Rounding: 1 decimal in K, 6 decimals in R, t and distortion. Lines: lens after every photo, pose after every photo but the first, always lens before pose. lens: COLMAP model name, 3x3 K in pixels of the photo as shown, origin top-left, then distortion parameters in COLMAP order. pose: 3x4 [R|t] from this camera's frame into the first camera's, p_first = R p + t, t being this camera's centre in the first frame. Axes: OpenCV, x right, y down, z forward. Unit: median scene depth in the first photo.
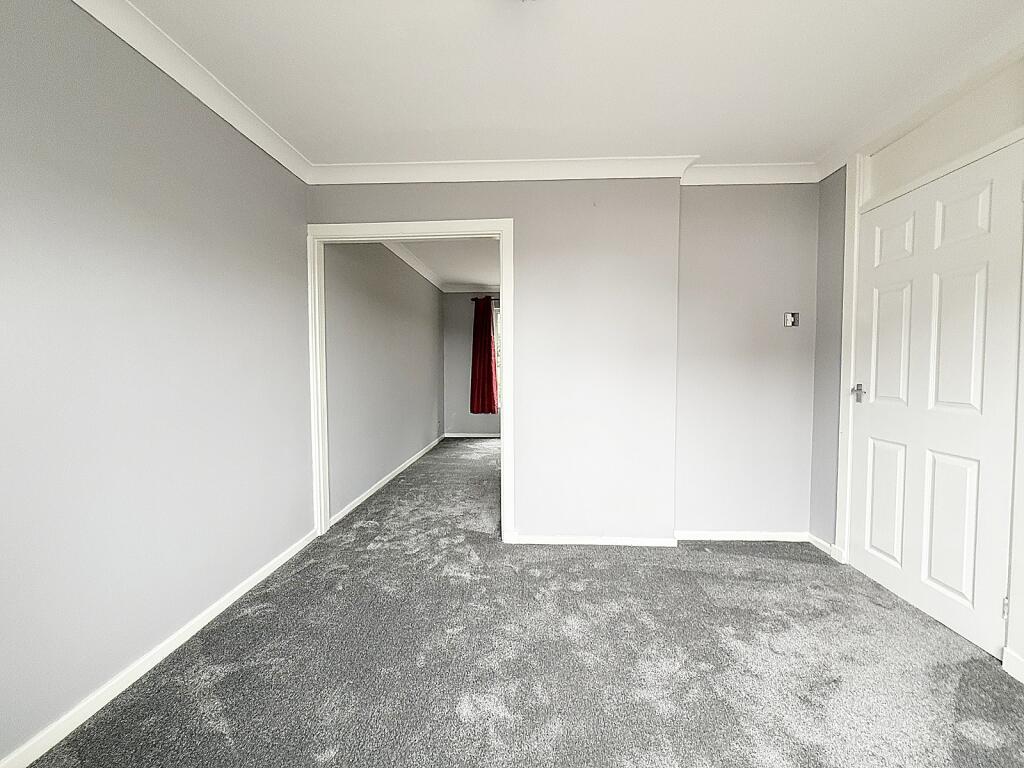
lens RADIAL K [[419.4, 0, 519.2], [0, 419.4, 384.4], [0, 0, 1]] dist [-0.000395, 0.000180]
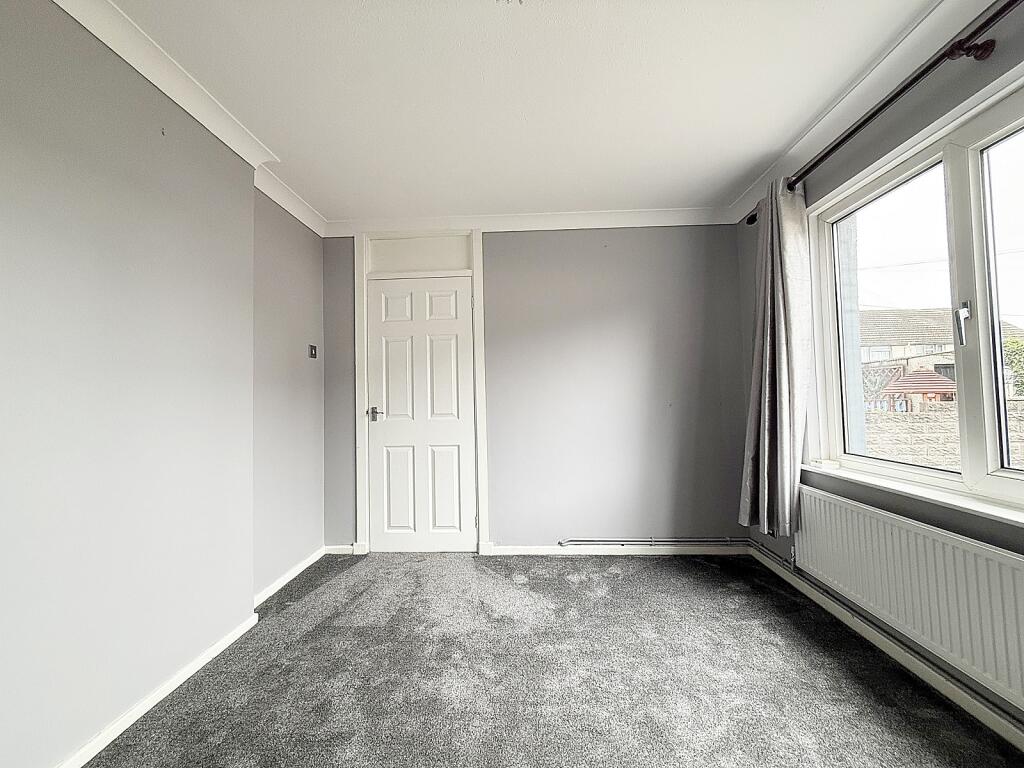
lens RADIAL K [[411.5, 0, 514.1], [0, 411.5, 383.7], [0, 0, 1]] dist [0.000088, 0.000201]
pose [[-0.011338, 0.038543, 0.999193, -0.478520], [0.066491, 0.997074, -0.037706, 0.002921], [-0.997723, 0.066010, -0.013868, 0.574905]]
